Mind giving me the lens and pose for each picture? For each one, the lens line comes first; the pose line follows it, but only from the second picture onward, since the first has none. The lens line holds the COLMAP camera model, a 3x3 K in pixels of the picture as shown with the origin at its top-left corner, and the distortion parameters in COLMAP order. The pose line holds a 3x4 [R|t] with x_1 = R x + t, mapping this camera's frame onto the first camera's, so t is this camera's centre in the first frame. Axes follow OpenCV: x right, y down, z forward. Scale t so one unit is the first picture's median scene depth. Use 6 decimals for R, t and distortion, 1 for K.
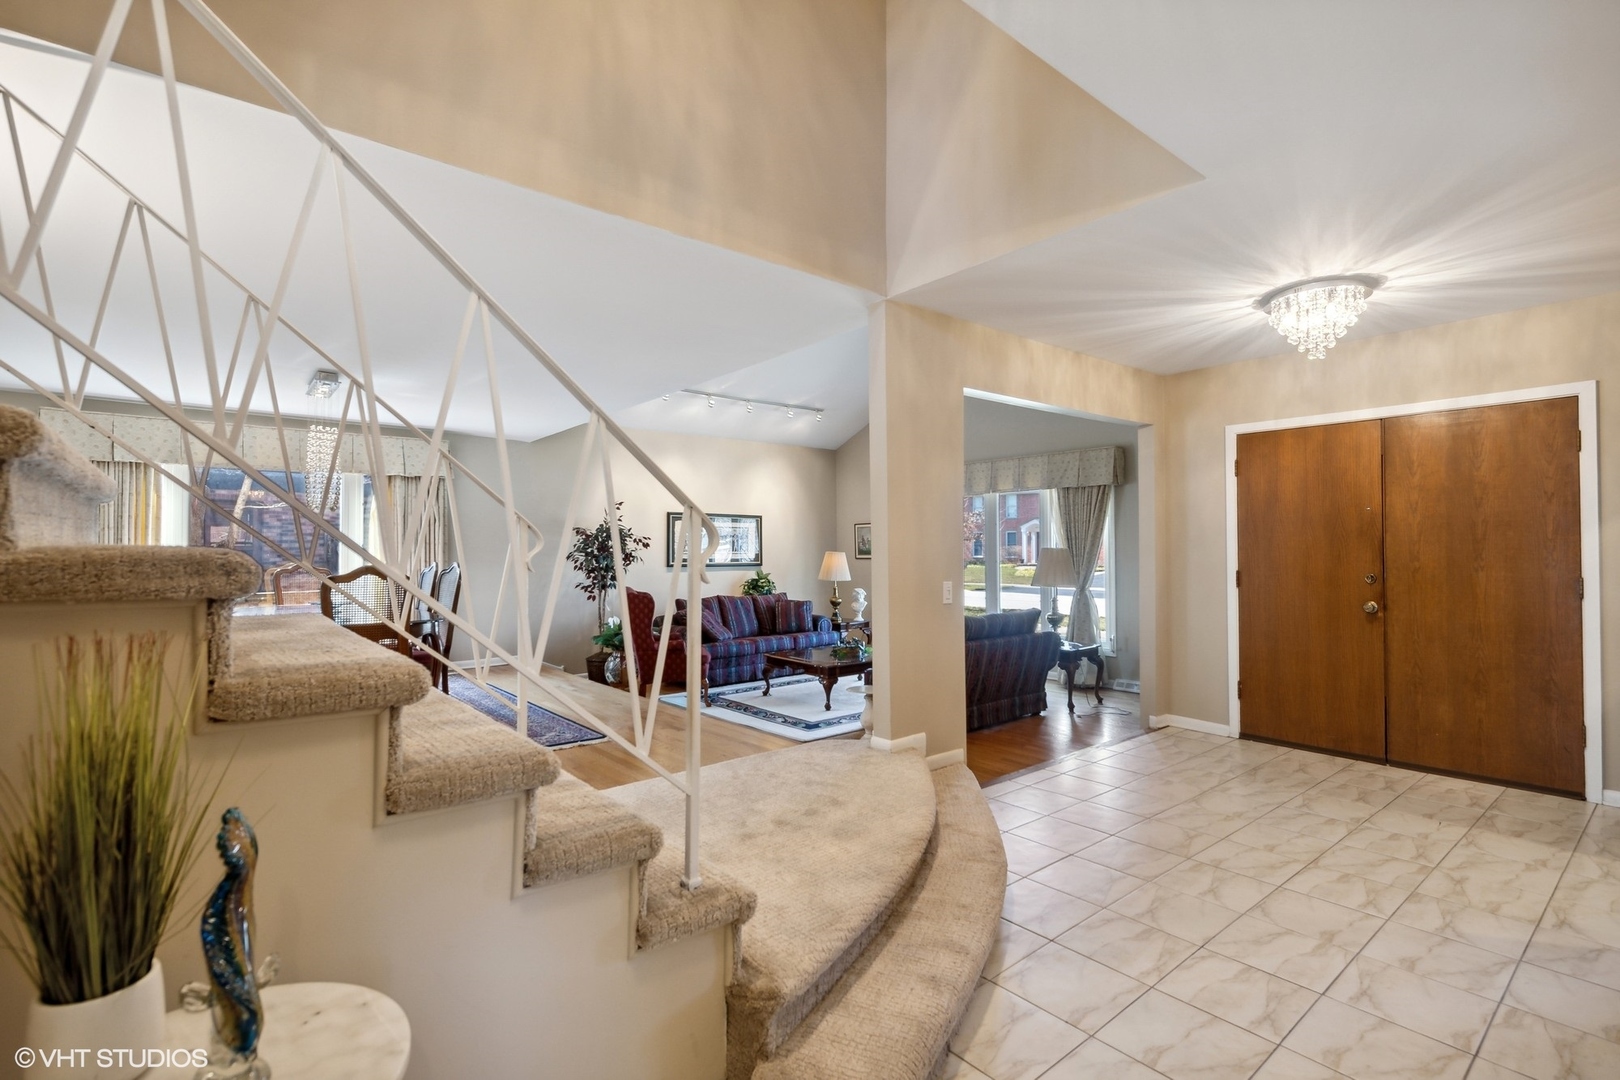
lens RADIAL K [[727.9, 0, 804.7], [0, 727.9, 539.4], [0, 0, 1]] dist [0.005009, 0.000207]
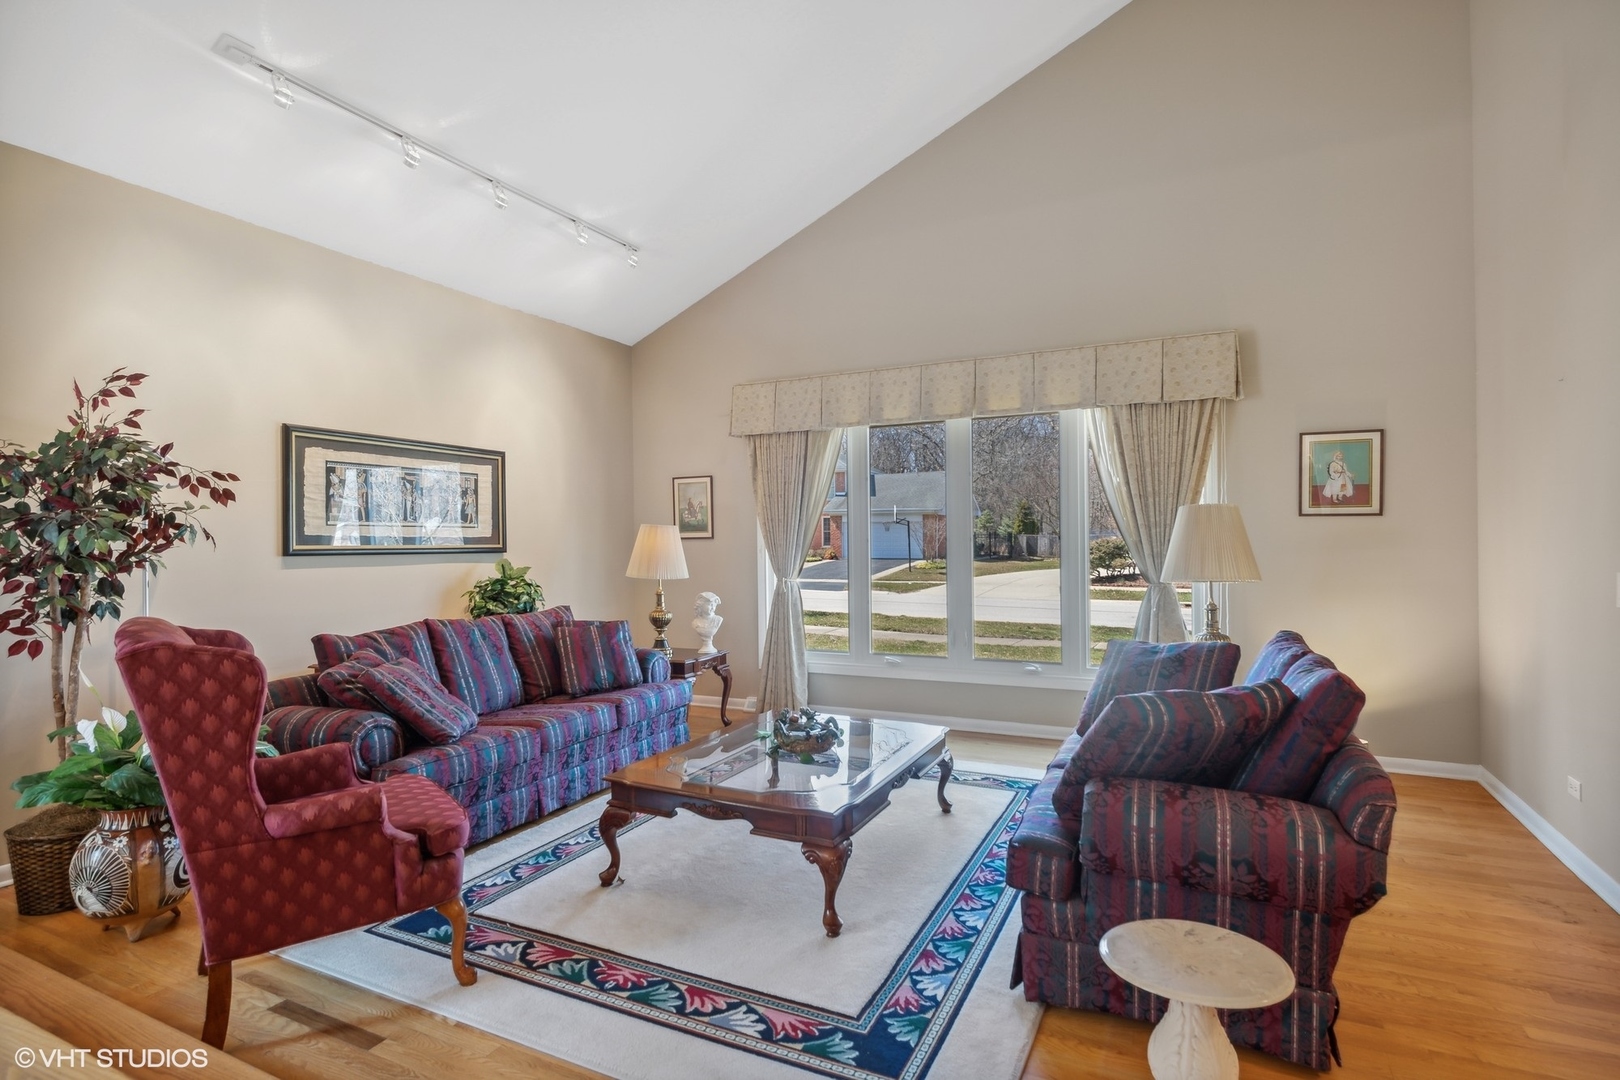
lens RADIAL K [[794.1, 0, 816.8], [0, 794.1, 541.4], [0, 0, 1]] dist [0.000670, -0.001056]
pose [[0.908025, -0.004157, 0.418895, -0.106280], [-0.002275, 0.999887, 0.014855, 0.022907], [-0.418909, -0.014442, 0.907913, 0.477543]]
